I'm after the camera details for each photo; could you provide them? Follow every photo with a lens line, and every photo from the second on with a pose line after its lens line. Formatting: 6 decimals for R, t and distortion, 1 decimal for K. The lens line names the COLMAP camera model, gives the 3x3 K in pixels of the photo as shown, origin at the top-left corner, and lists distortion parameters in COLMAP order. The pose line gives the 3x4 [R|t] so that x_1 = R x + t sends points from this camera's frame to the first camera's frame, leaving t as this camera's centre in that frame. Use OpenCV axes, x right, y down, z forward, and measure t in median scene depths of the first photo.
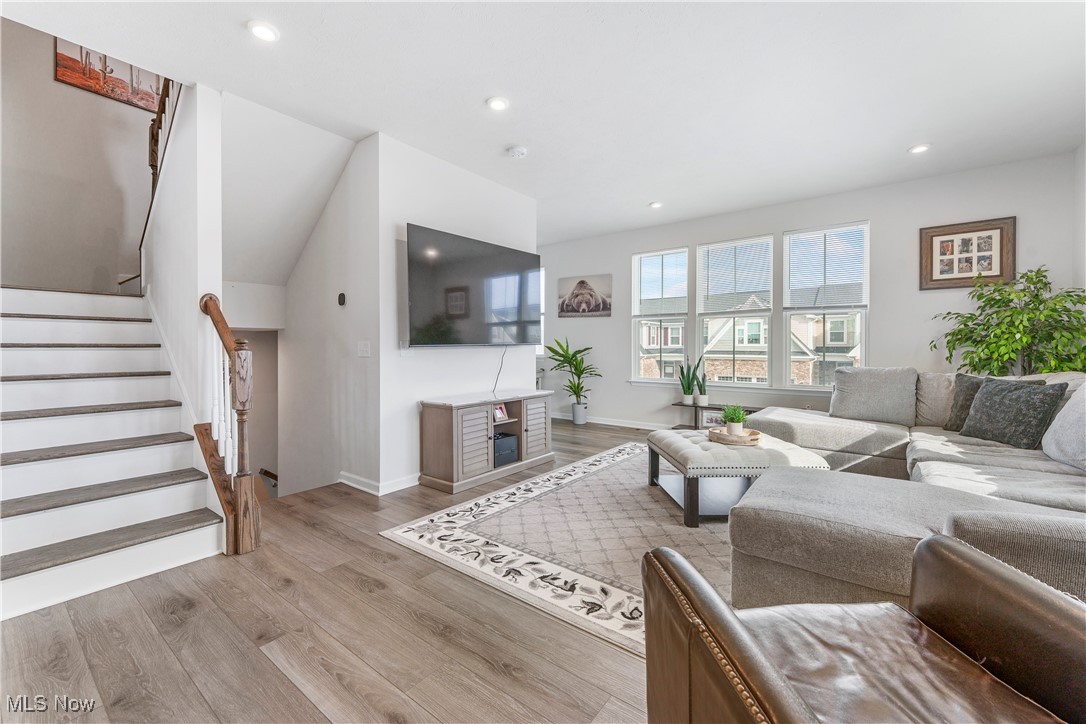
lens RADIAL K [[439.7, 0, 541.8], [0, 439.7, 350.5], [0, 0, 1]] dist [-0.000890, -0.000212]
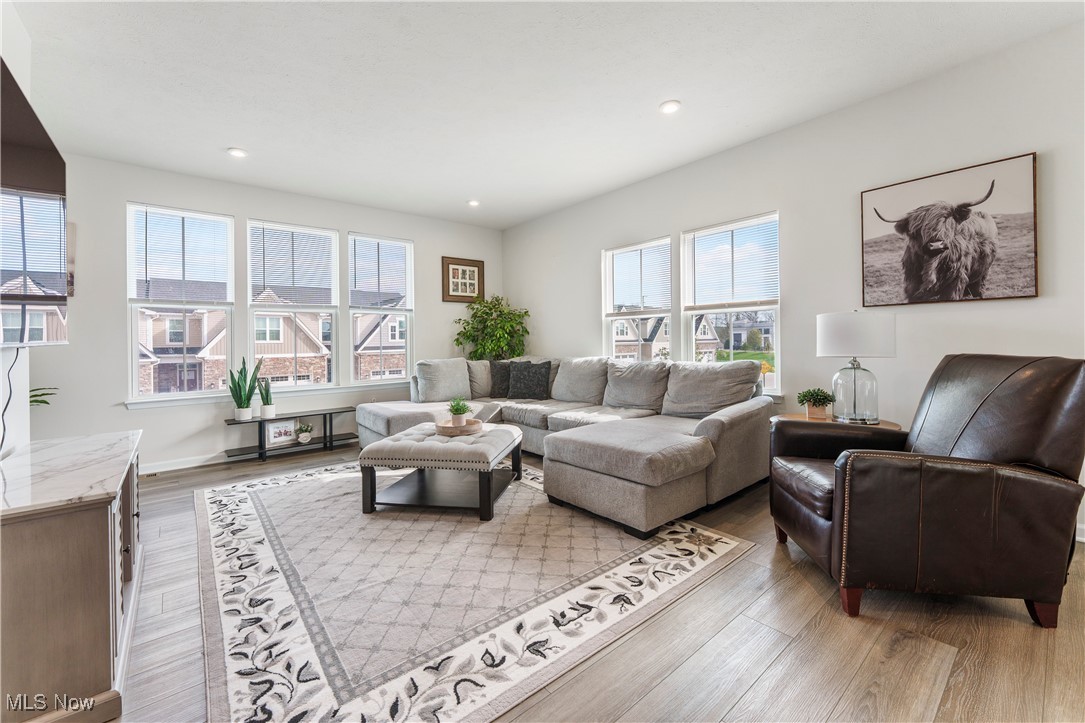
lens RADIAL K [[439.3, 0, 538.9], [0, 439.3, 336.7], [0, 0, 1]] dist [-0.000890, -0.000212]
pose [[0.221340, 0.009546, 0.975150, -0.429393], [0.022969, 0.999624, -0.014999, -0.001438], [-0.974926, 0.025718, 0.221037, 0.450338]]
